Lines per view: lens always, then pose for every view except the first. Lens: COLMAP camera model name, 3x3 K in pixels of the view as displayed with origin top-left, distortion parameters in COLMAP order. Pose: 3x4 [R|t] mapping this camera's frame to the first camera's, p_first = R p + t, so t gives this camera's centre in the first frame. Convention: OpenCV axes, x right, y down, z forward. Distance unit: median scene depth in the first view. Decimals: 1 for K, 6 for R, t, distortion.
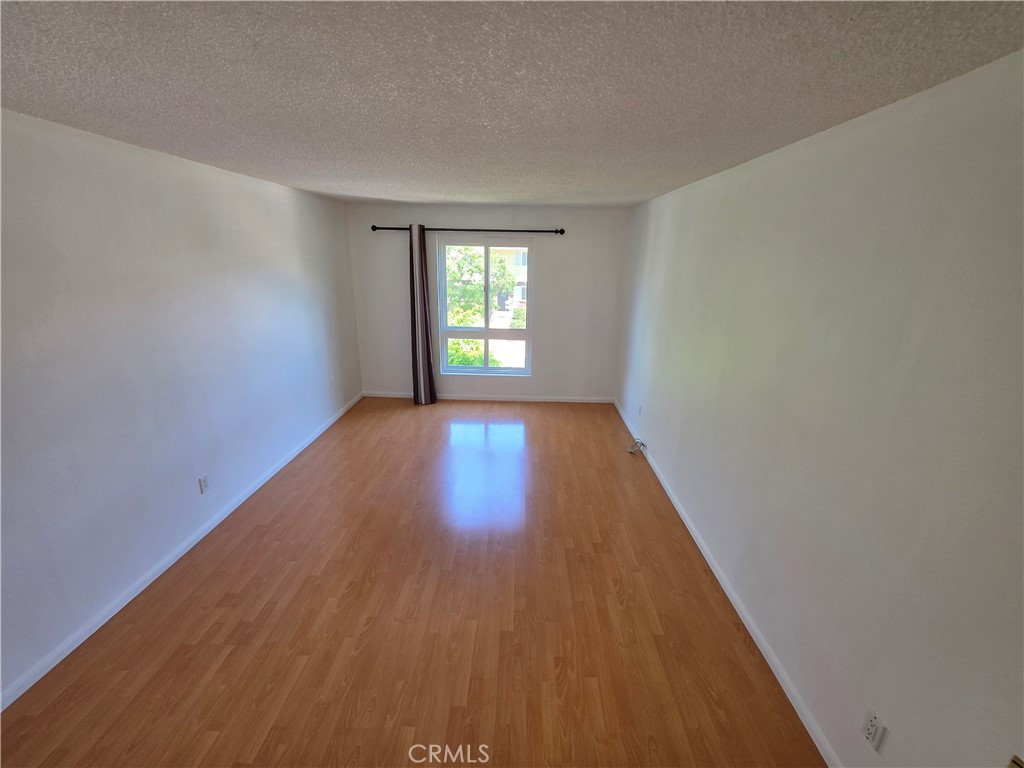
lens RADIAL K [[414.2, 0, 514.6], [0, 414.2, 379.2], [0, 0, 1]] dist [0.000852, -0.000083]
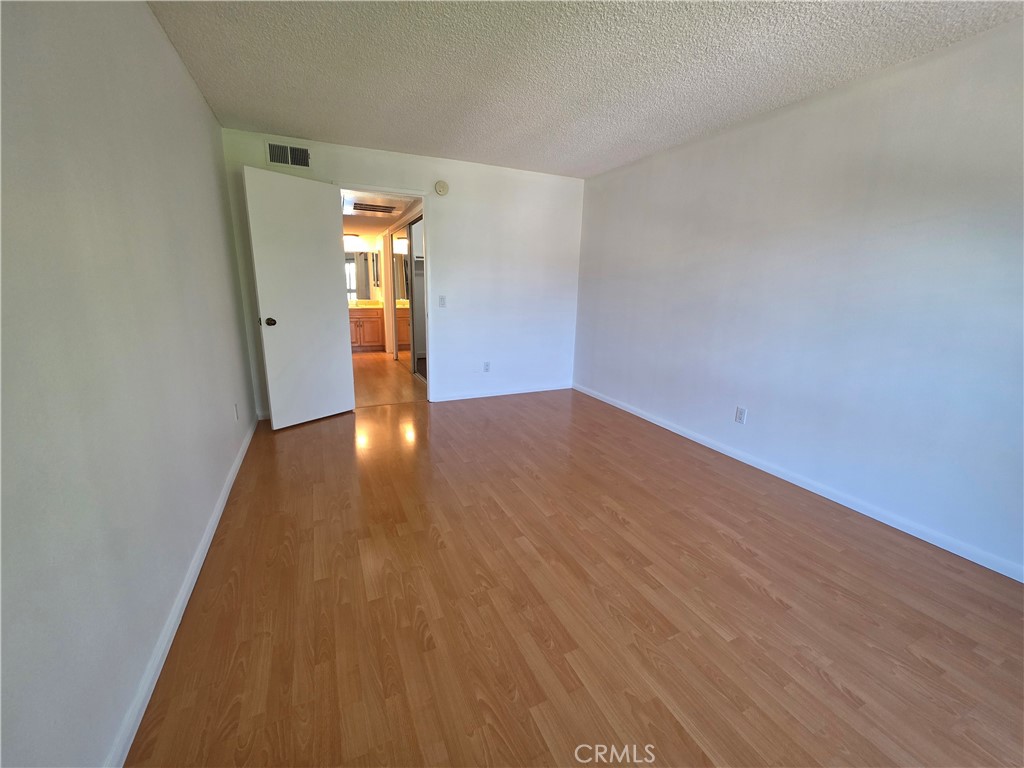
lens RADIAL K [[410.9, 0, 511.5], [0, 410.9, 377.4], [0, 0, 1]] dist [0.001220, 0.000376]
pose [[-0.894887, 0.064221, -0.441647, 0.158268], [-0.166617, 0.869965, 0.464111, -0.139449], [0.414023, 0.488913, -0.767821, 0.899409]]
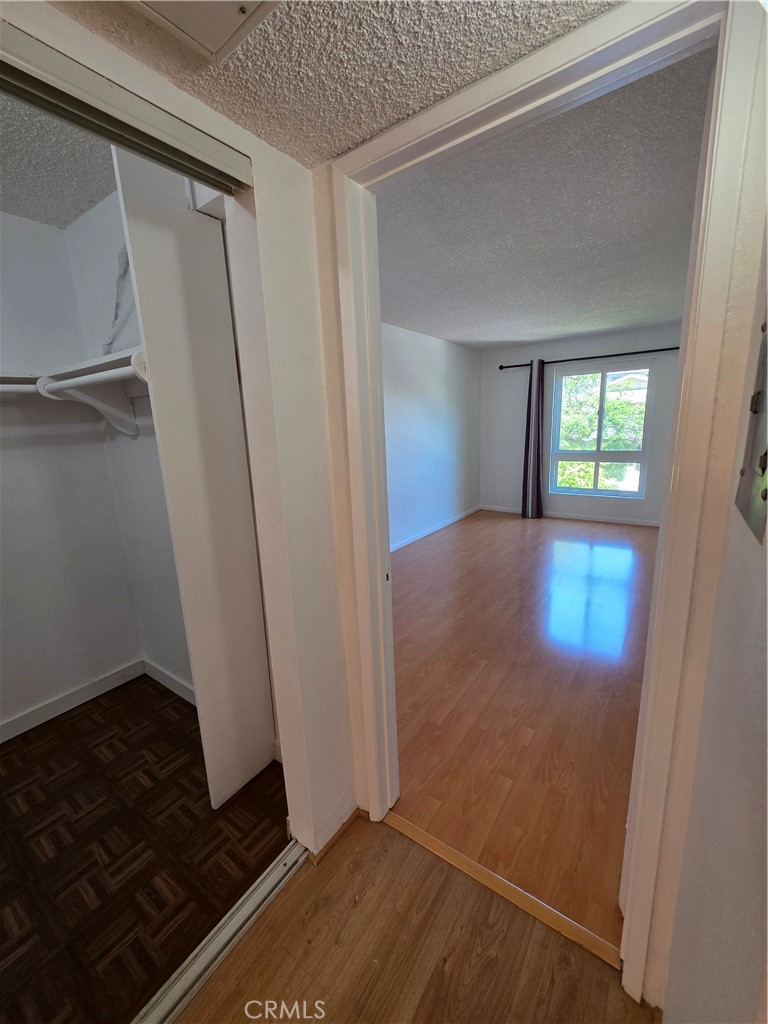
lens RADIAL K [[410.9, 0, 390.5], [0, 410.9, 512.9], [0, 0, 1]] dist [0.001220, 0.000376]
pose [[0.834218, 0.065801, -0.547495, 0.082362], [-0.106527, 0.993383, -0.042925, 0.149978], [0.541048, 0.094132, 0.835707, -0.156115]]
